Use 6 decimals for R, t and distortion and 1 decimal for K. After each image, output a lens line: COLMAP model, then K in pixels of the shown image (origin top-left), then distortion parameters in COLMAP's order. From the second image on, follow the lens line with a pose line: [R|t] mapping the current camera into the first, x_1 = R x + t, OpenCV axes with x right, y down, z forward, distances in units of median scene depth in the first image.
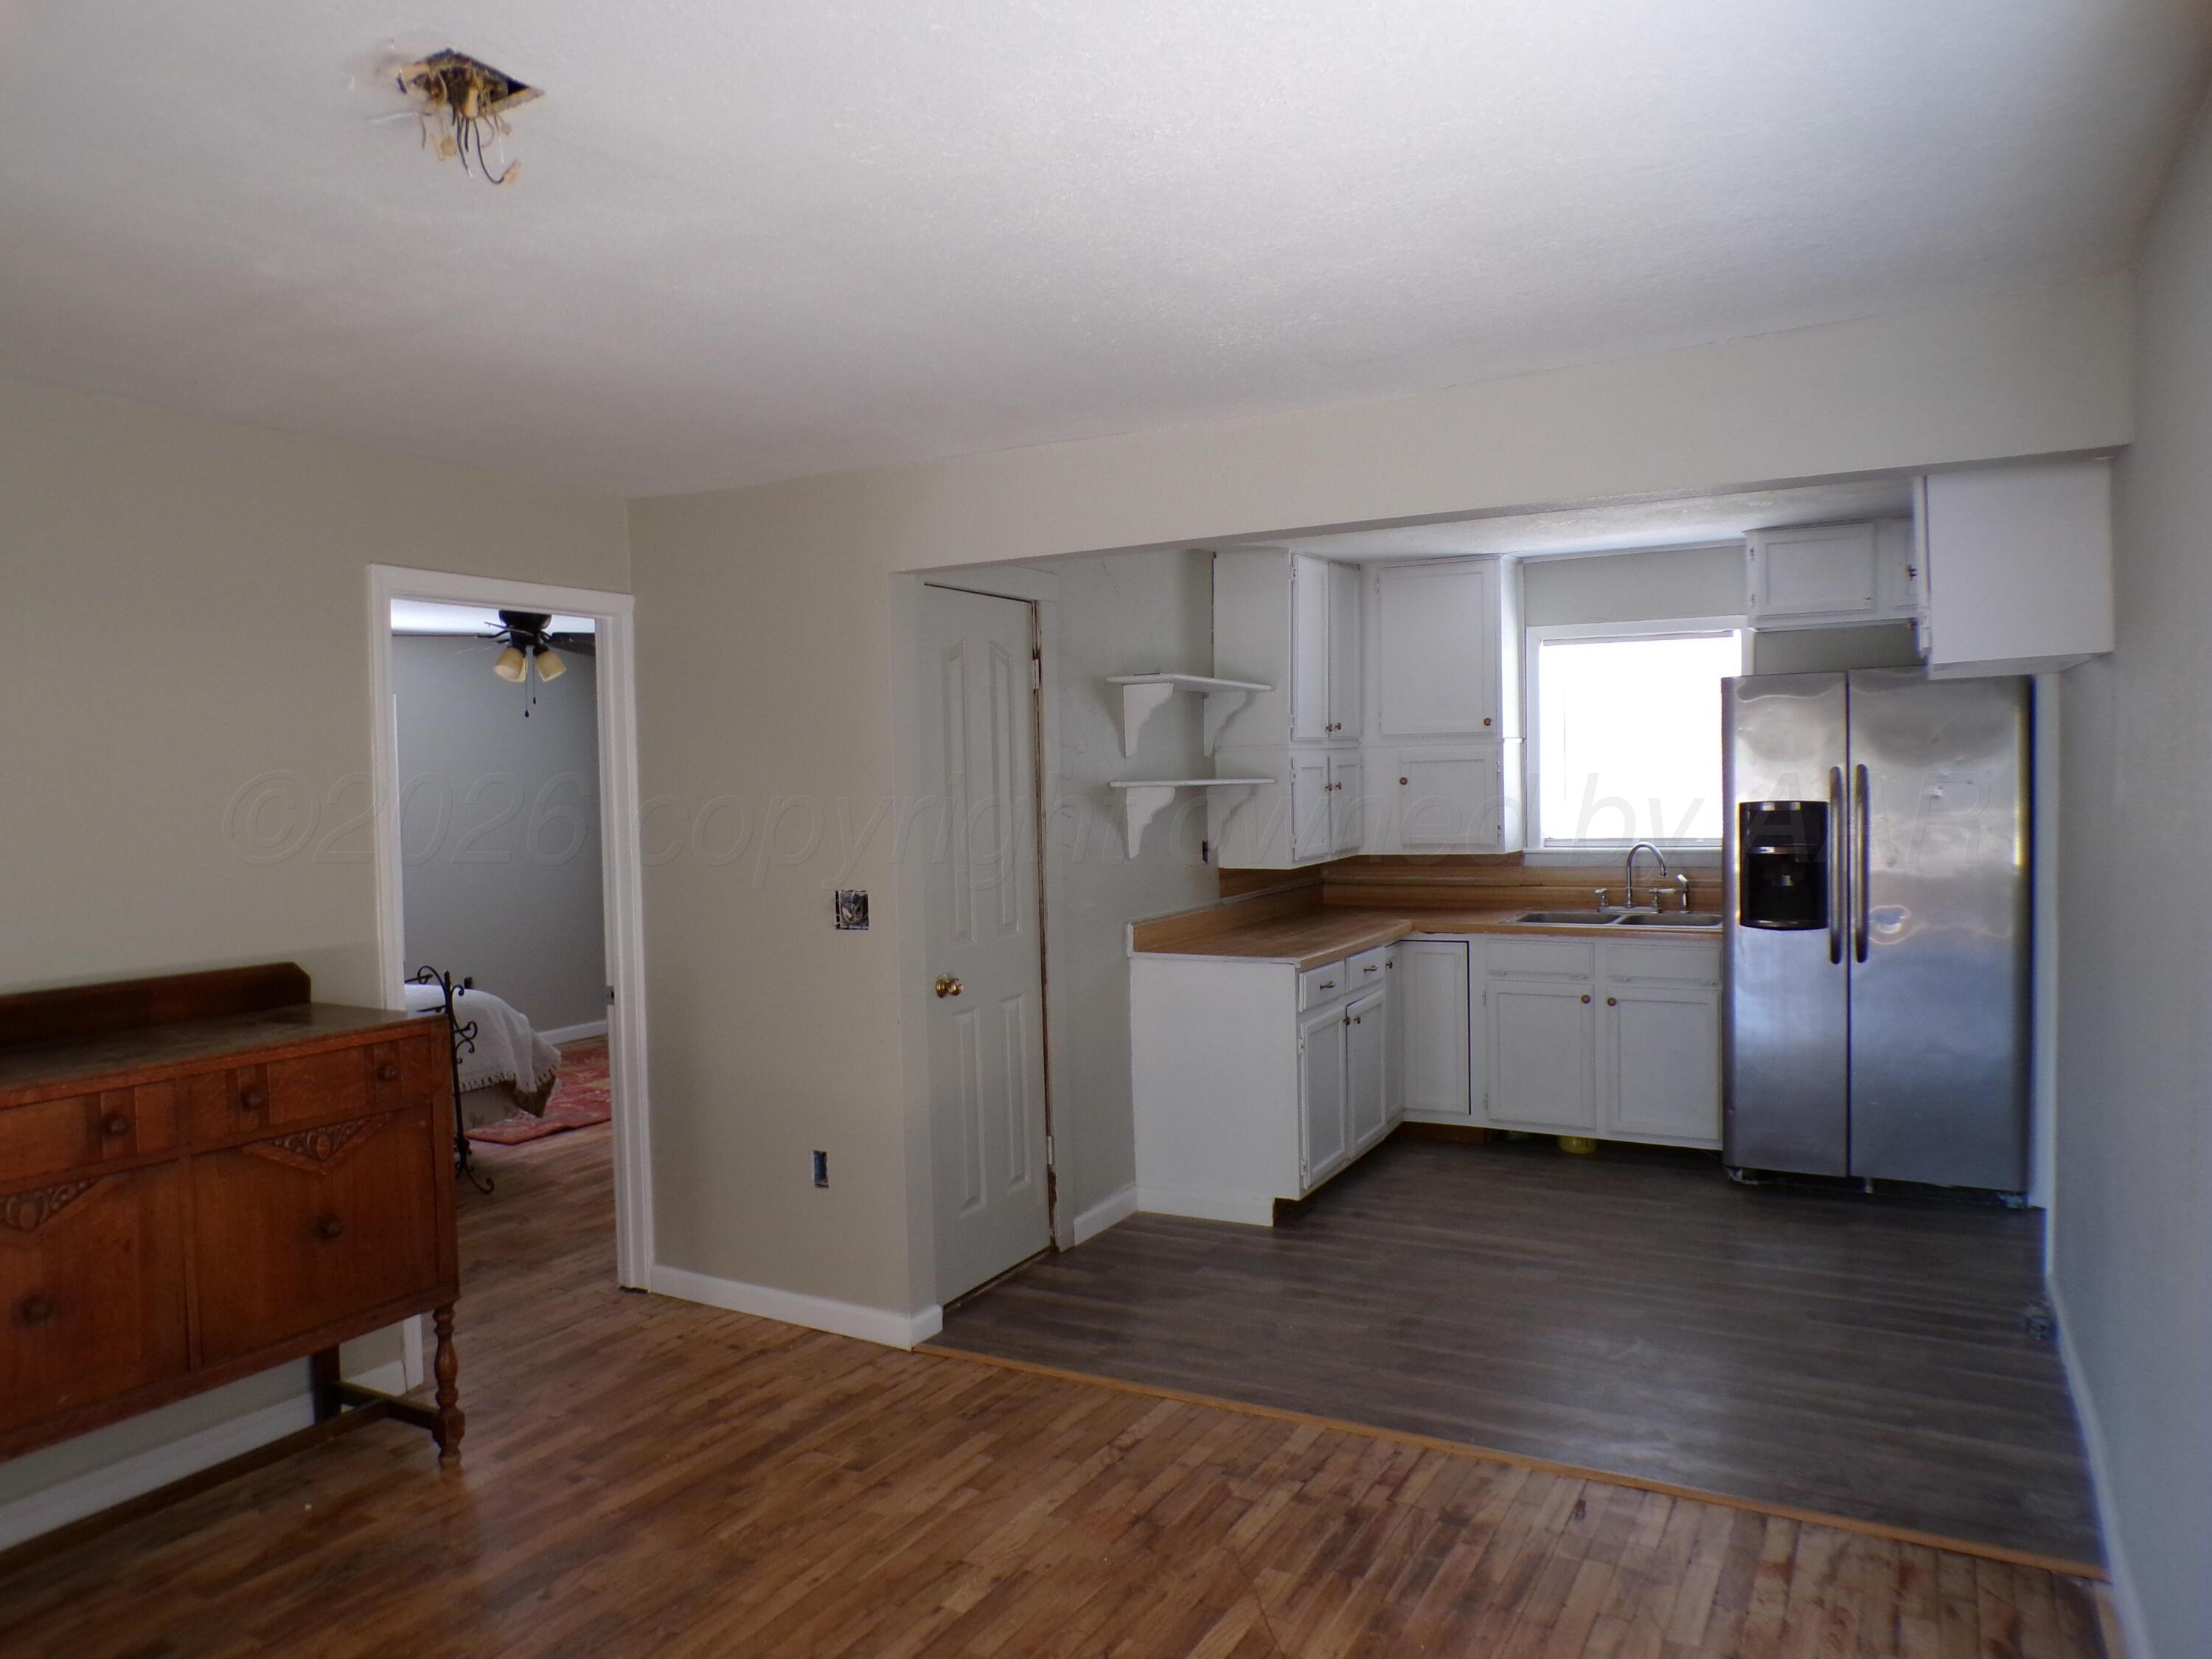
lens RADIAL K [[1489.4, 0, 1118.4], [0, 1489.4, 823.9], [0, 0, 1]] dist [-0.042152, 0.018697]
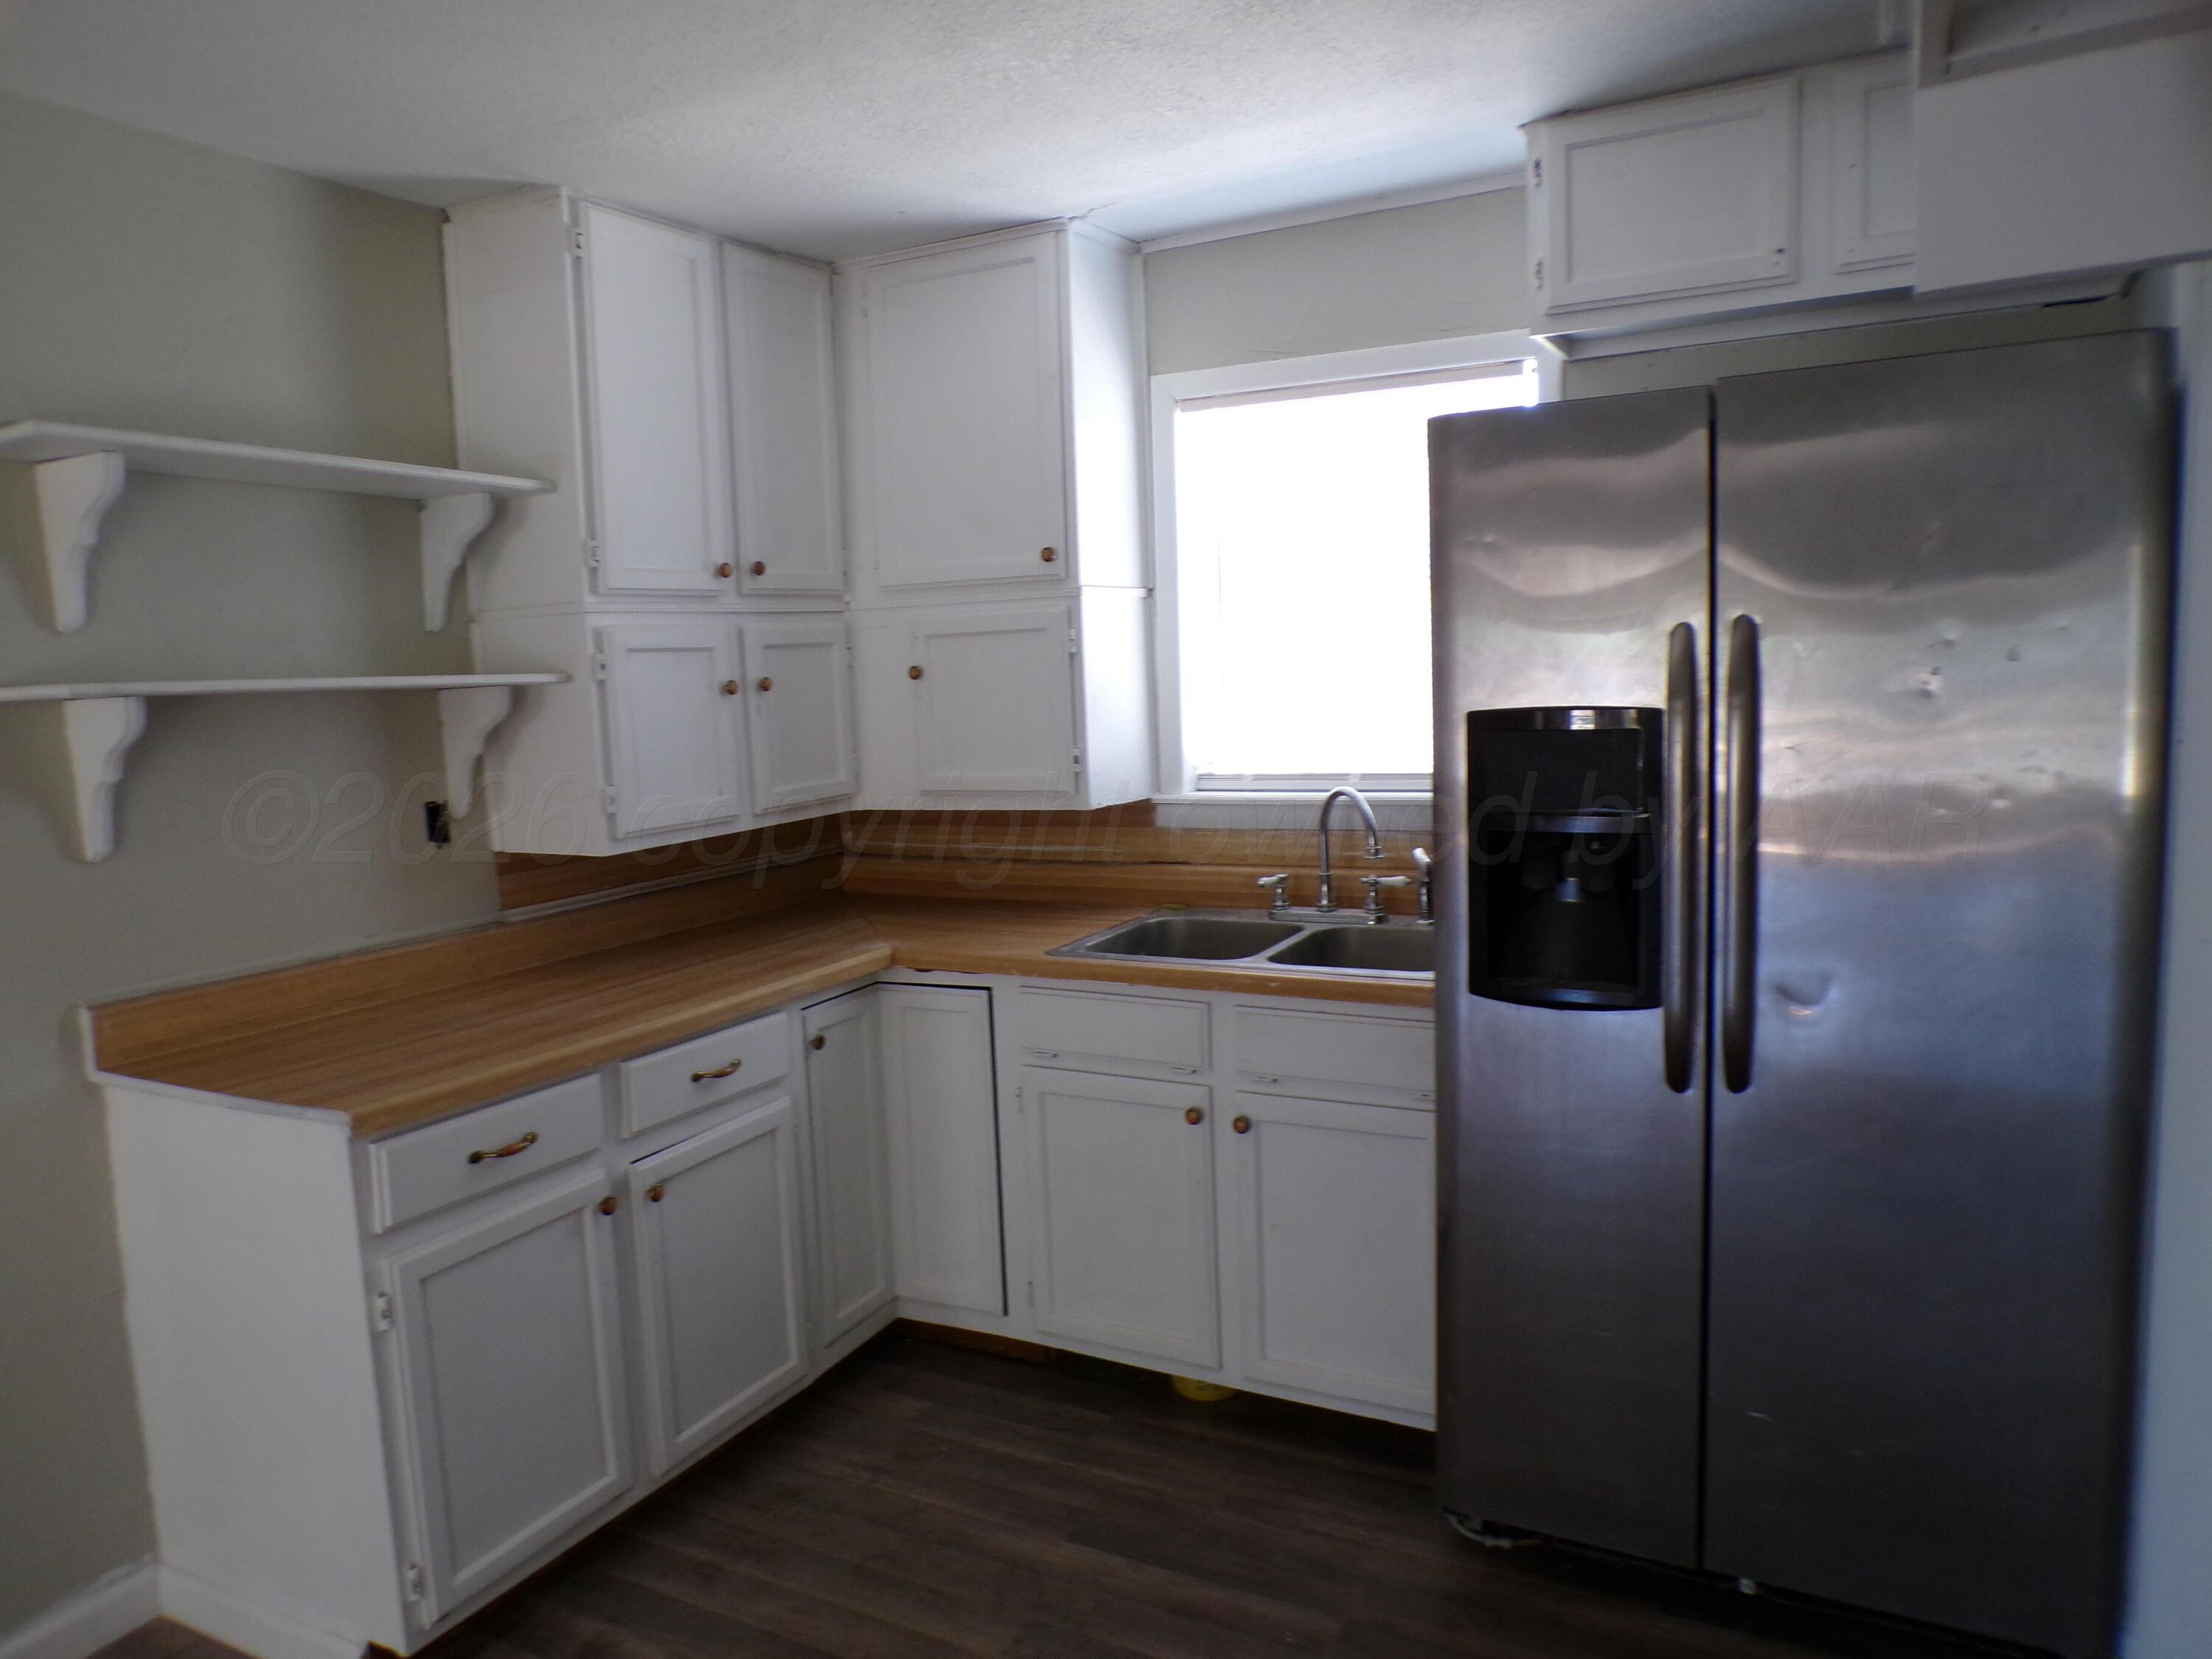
lens RADIAL K [[1489.4, 0, 1108.0], [0, 1489.4, 821.6], [0, 0, 1]] dist [-0.042152, 0.018697]
pose [[0.999869, -0.015381, 0.005057, 0.276339], [0.014990, 0.997439, 0.069939, -0.012749], [-0.006120, -0.069854, 0.997538, 0.501210]]
